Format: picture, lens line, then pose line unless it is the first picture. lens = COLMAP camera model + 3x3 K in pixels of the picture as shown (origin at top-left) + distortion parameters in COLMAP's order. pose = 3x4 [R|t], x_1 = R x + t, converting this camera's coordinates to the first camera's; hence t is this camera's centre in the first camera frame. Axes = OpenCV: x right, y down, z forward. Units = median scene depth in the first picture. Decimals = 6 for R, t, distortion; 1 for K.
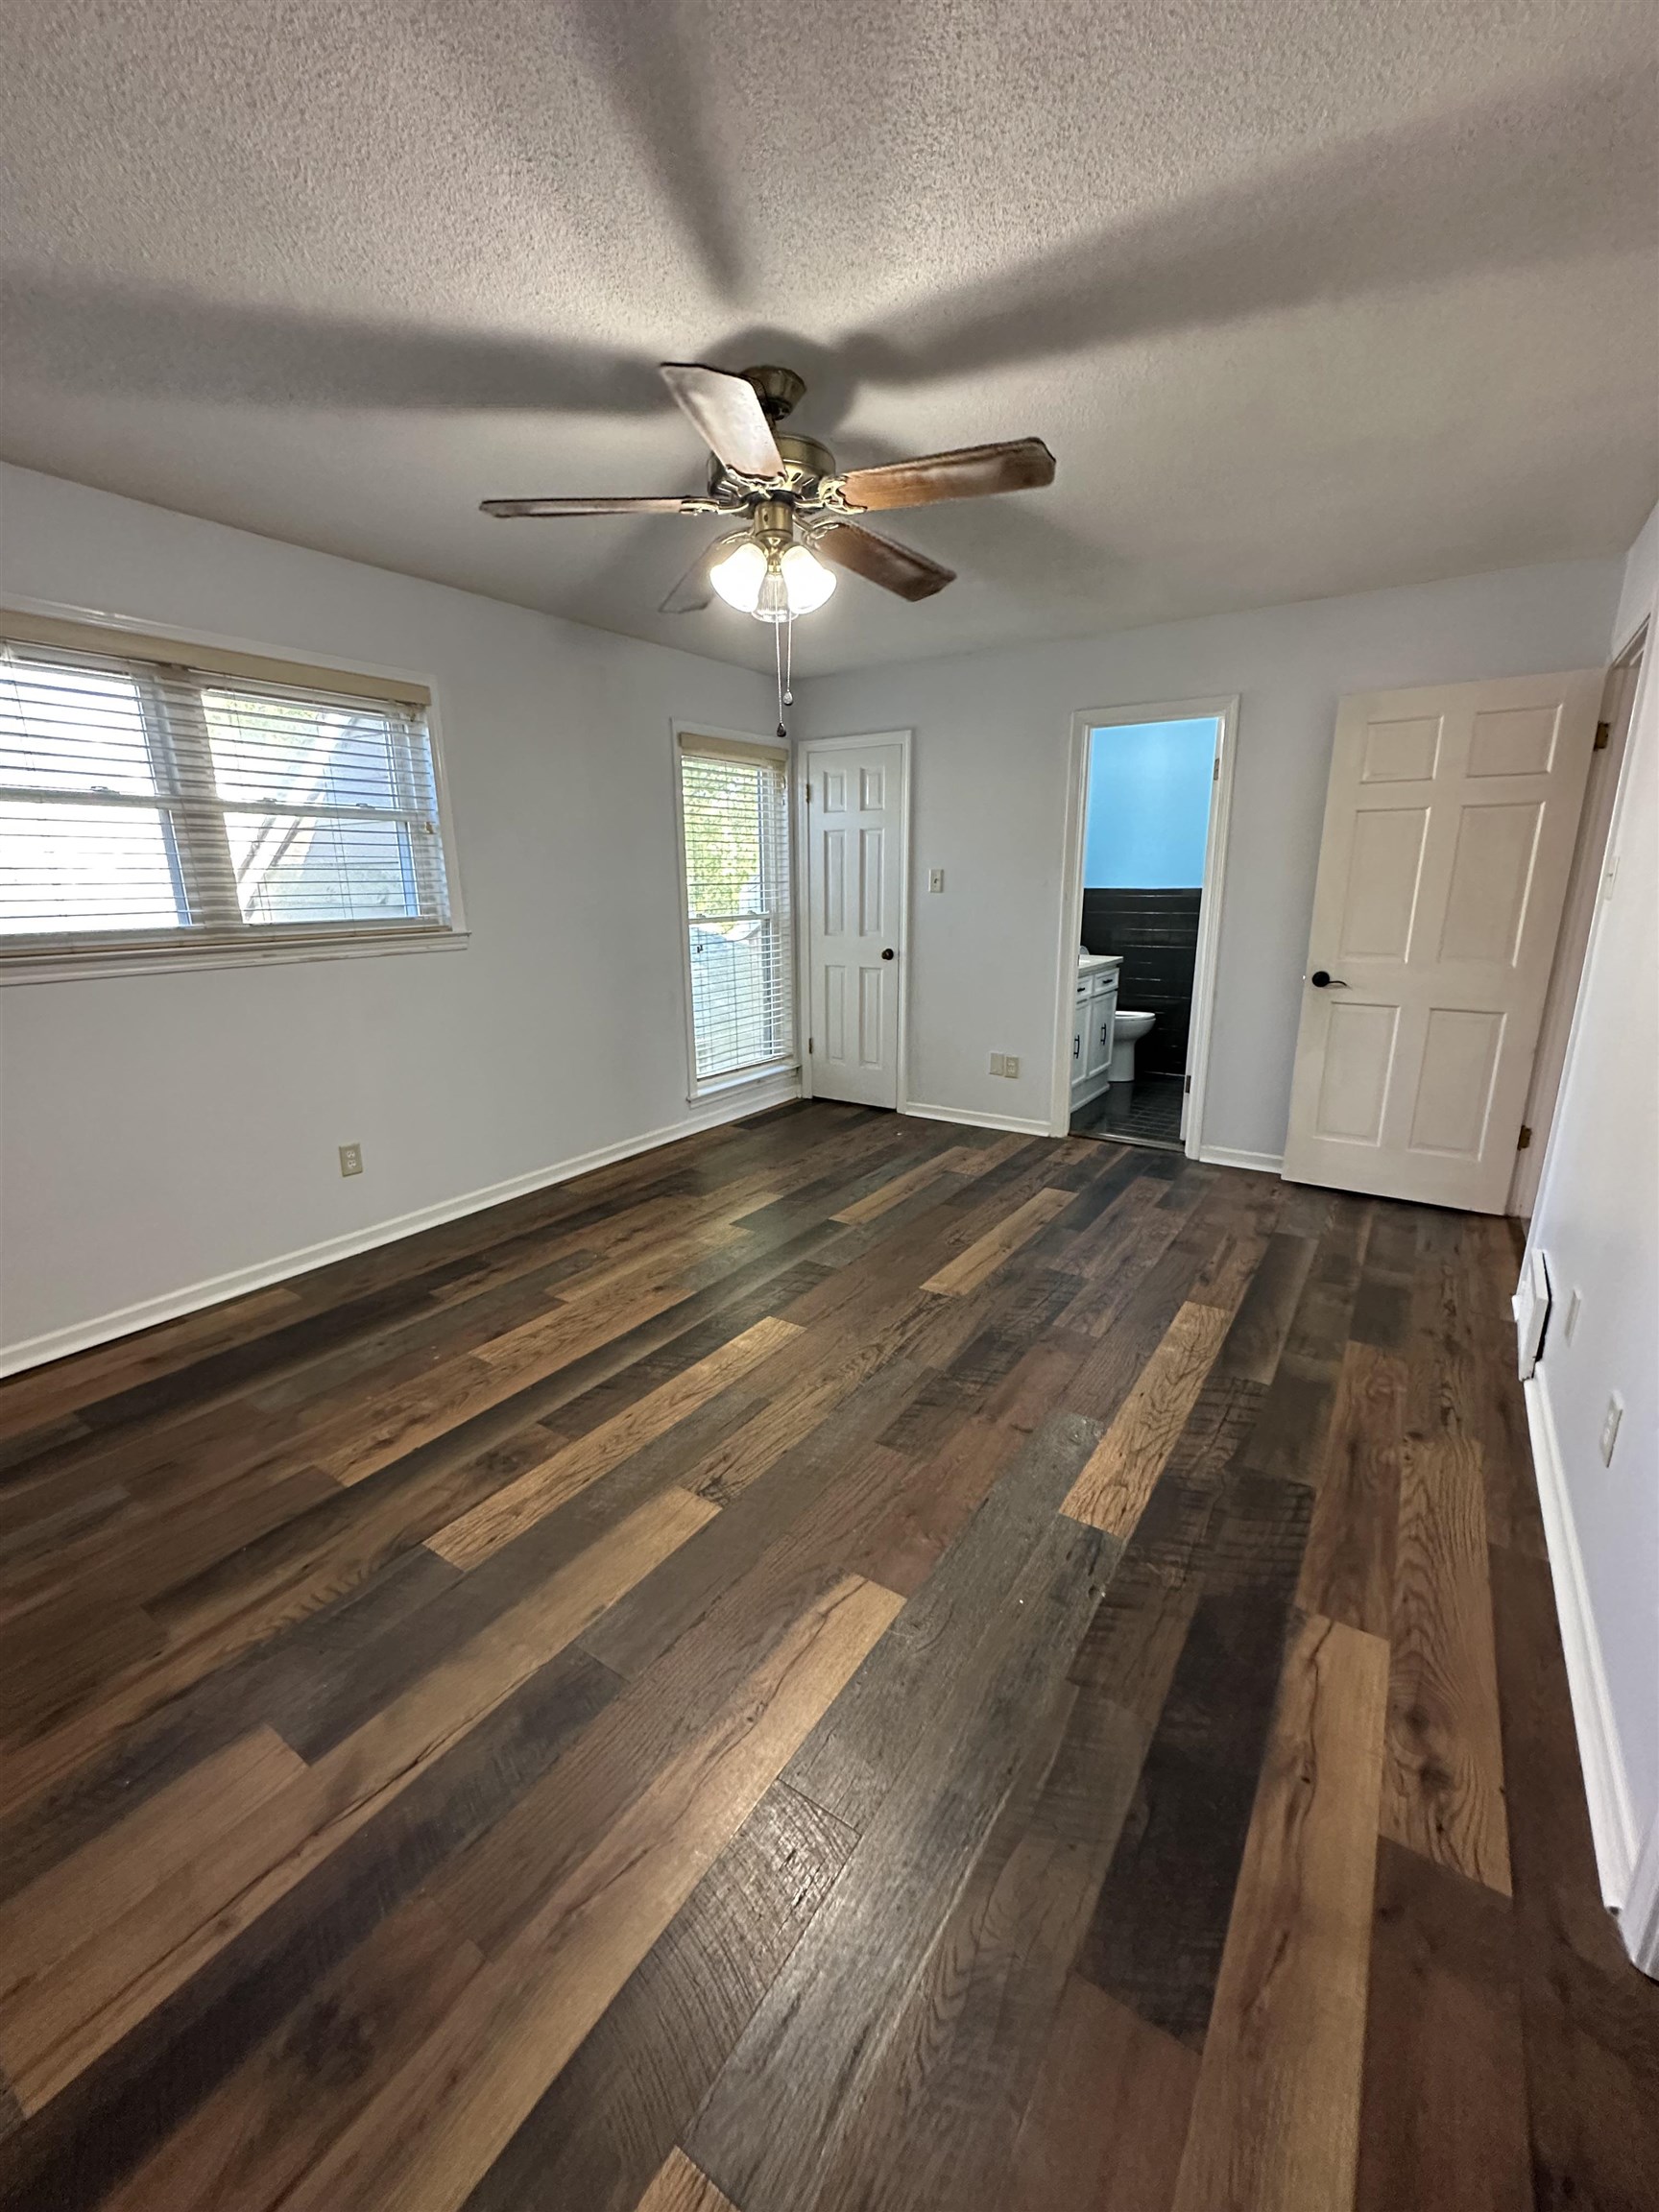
lens RADIAL K [[888.4, 0, 831.9], [0, 888.4, 1109.9], [0, 0, 1]] dist [-0.008542, 0.000083]
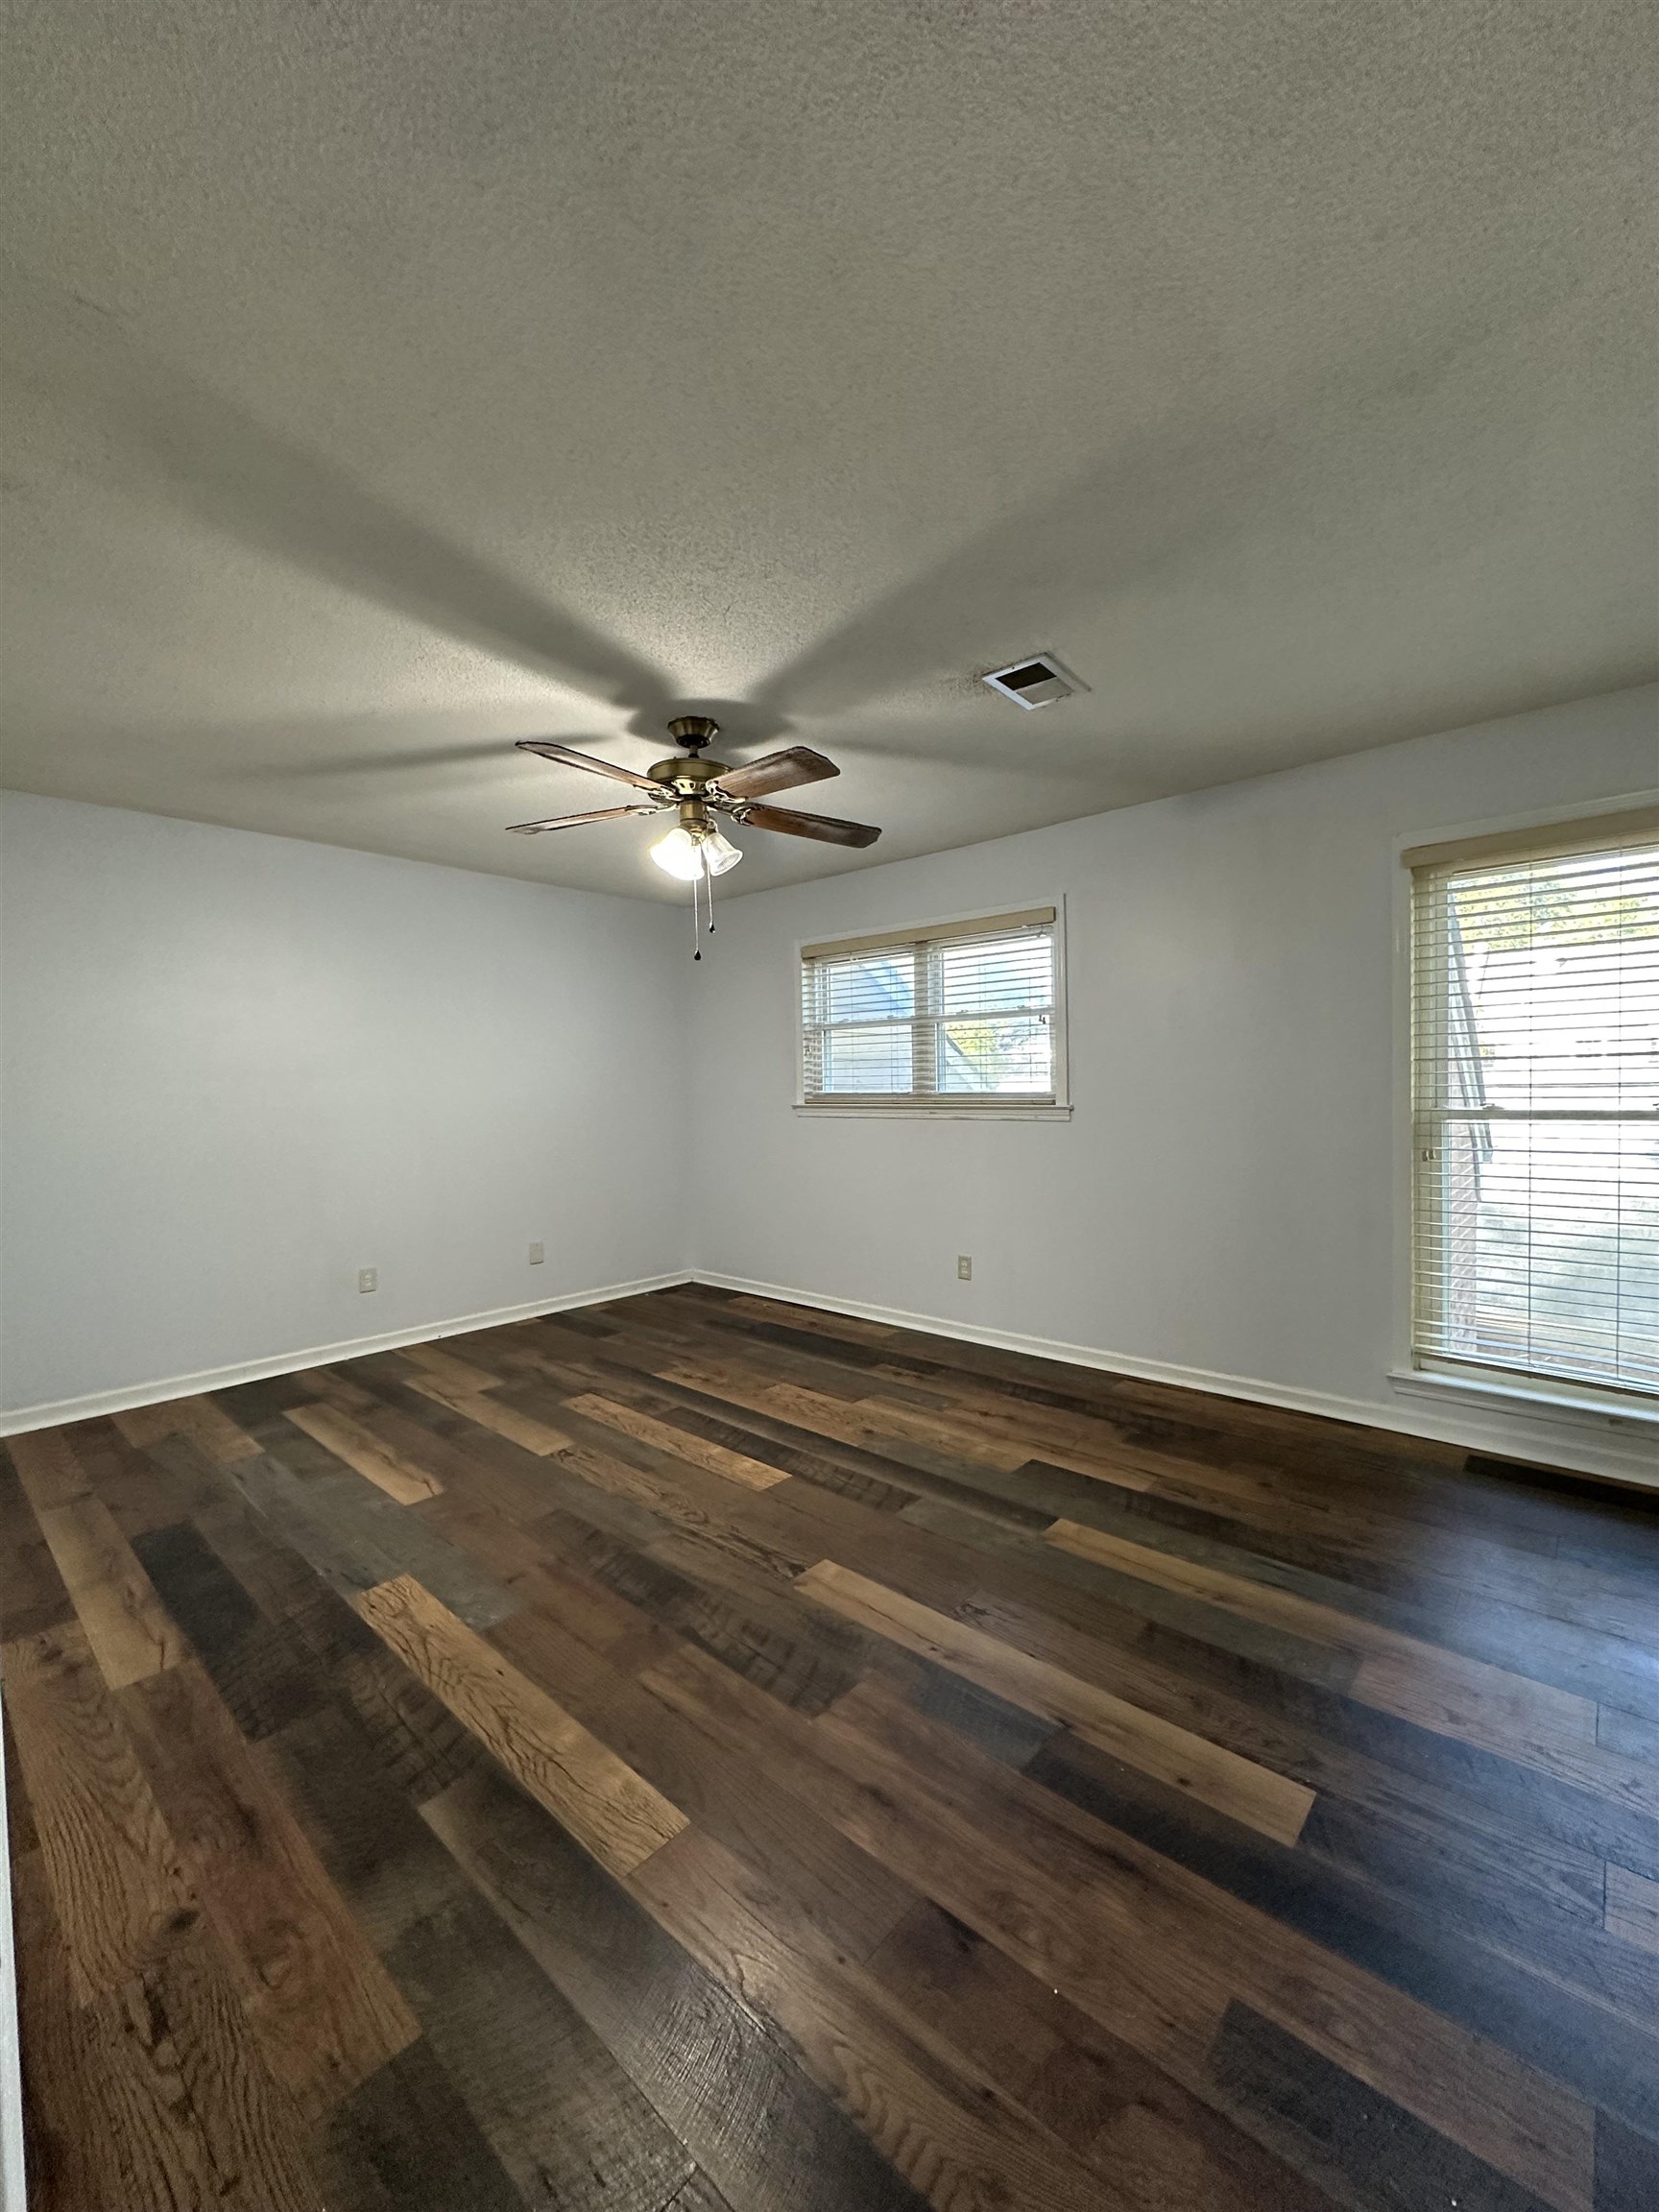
lens RADIAL K [[888.4, 0, 832.2], [0, 888.4, 1102.0], [0, 0, 1]] dist [-0.008542, 0.000083]
pose [[-0.149261, 0.037389, -0.988091, 1.028188], [-0.230722, 0.970384, 0.071572, -0.303641], [0.961503, 0.238657, -0.136214, 1.203390]]
